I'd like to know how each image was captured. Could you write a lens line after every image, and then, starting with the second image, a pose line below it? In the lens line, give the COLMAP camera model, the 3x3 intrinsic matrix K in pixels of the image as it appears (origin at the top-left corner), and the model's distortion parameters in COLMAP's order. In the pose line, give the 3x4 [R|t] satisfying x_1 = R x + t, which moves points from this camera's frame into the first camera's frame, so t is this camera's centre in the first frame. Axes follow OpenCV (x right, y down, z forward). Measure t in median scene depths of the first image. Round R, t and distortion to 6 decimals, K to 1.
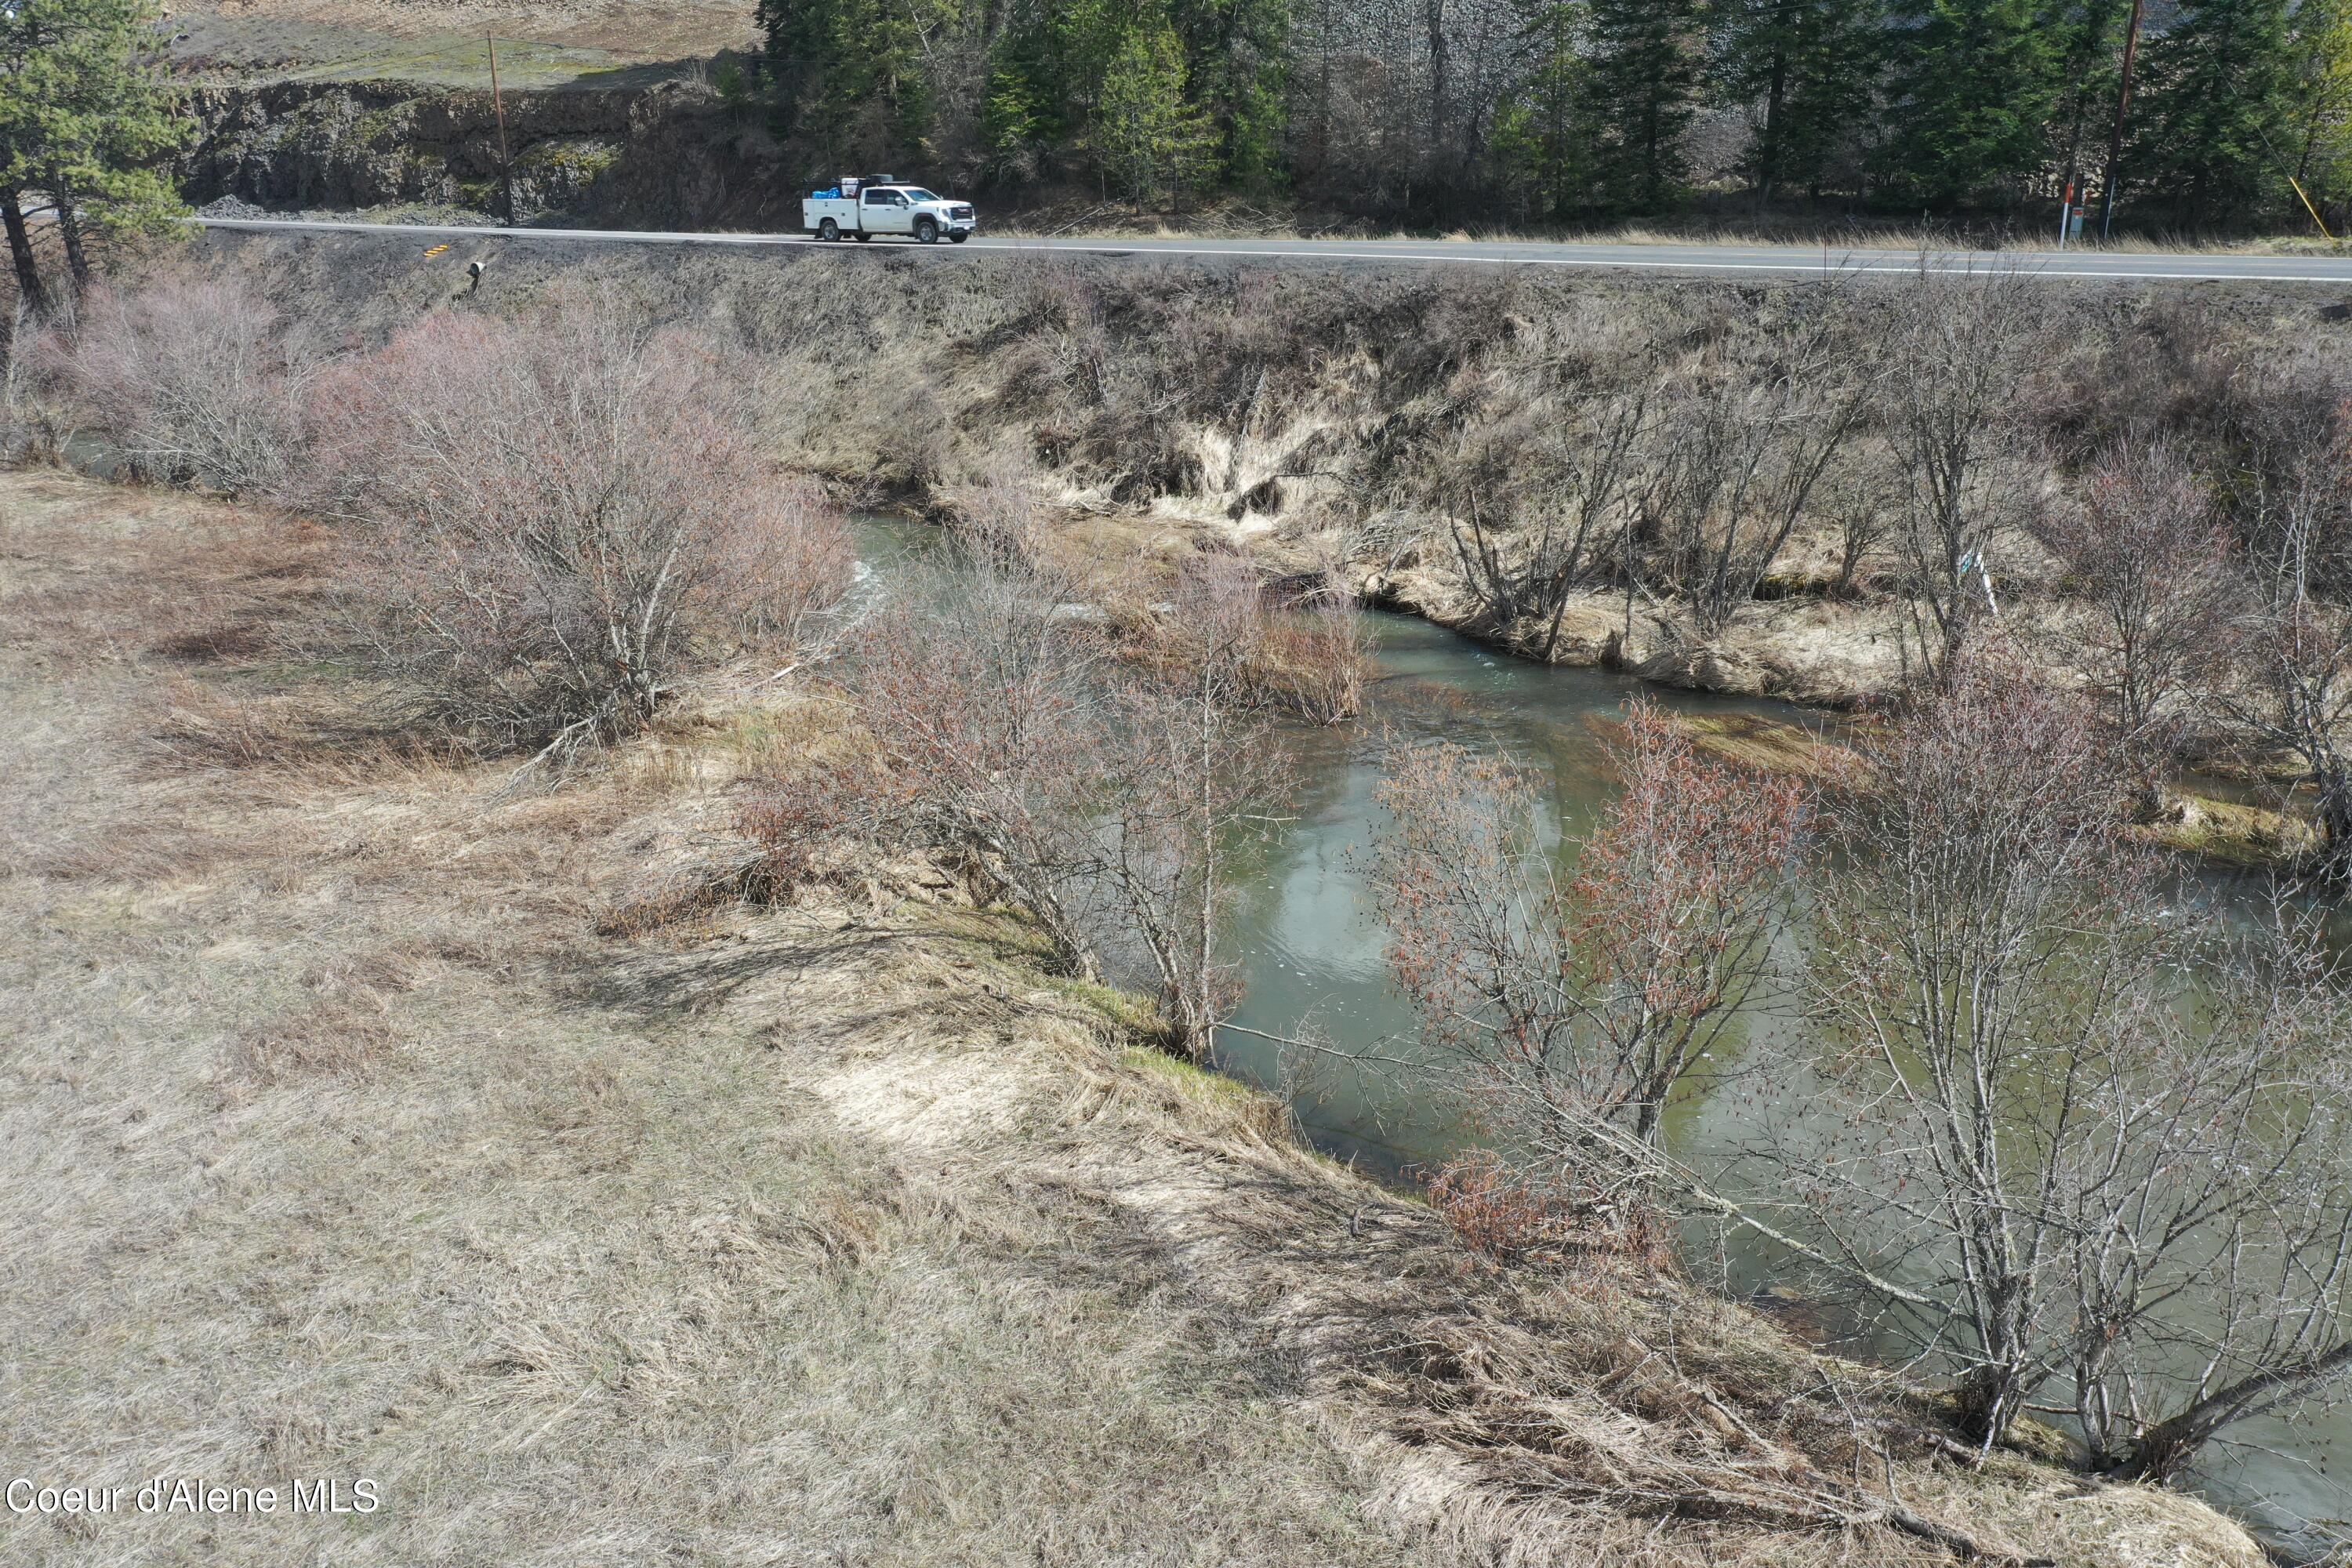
lens RADIAL K [[1846.7, 0, 1177.4], [0, 1846.7, 789.4], [0, 0, 1]] dist [-0.003925, 0.001546]
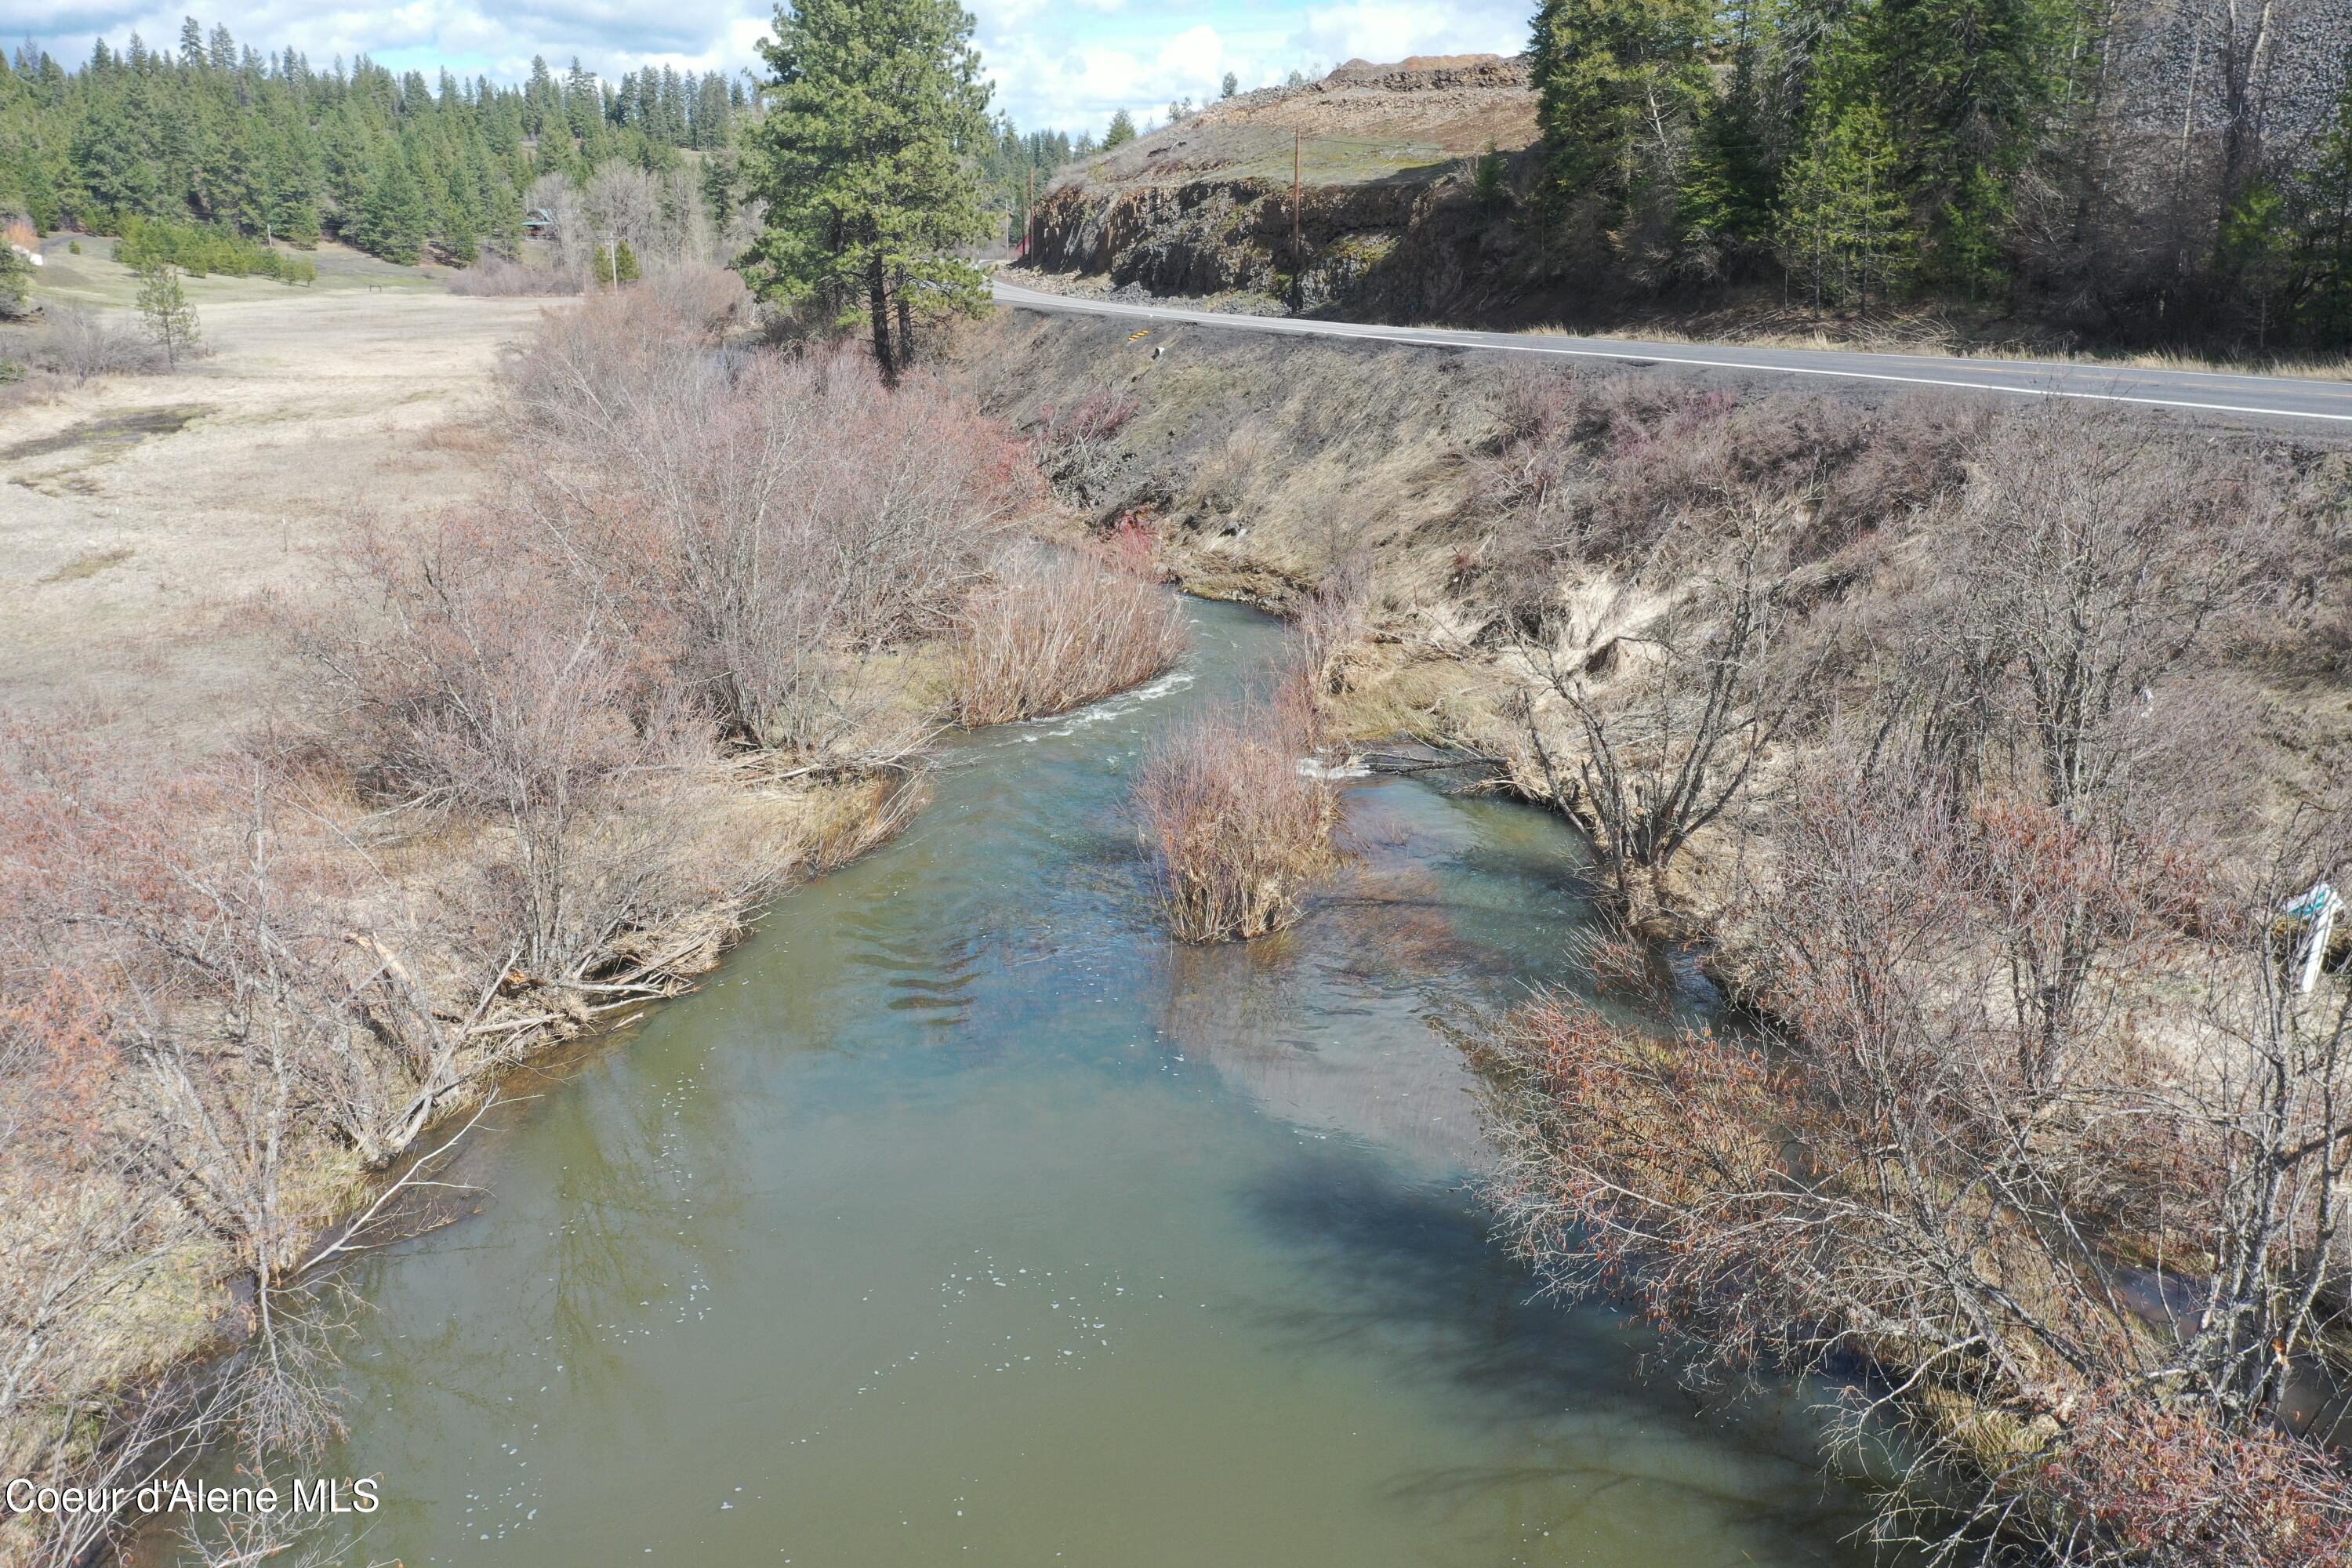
lens RADIAL K [[1846.7, 0, 1177.4], [0, 1846.7, 789.4], [0, 0, 1]] dist [-0.003925, 0.001546]
pose [[0.824885, 0.163715, -0.541075, 0.228232], [-0.188847, 0.981963, 0.009212, -0.048967], [0.532824, 0.094582, 0.840924, 0.141925]]
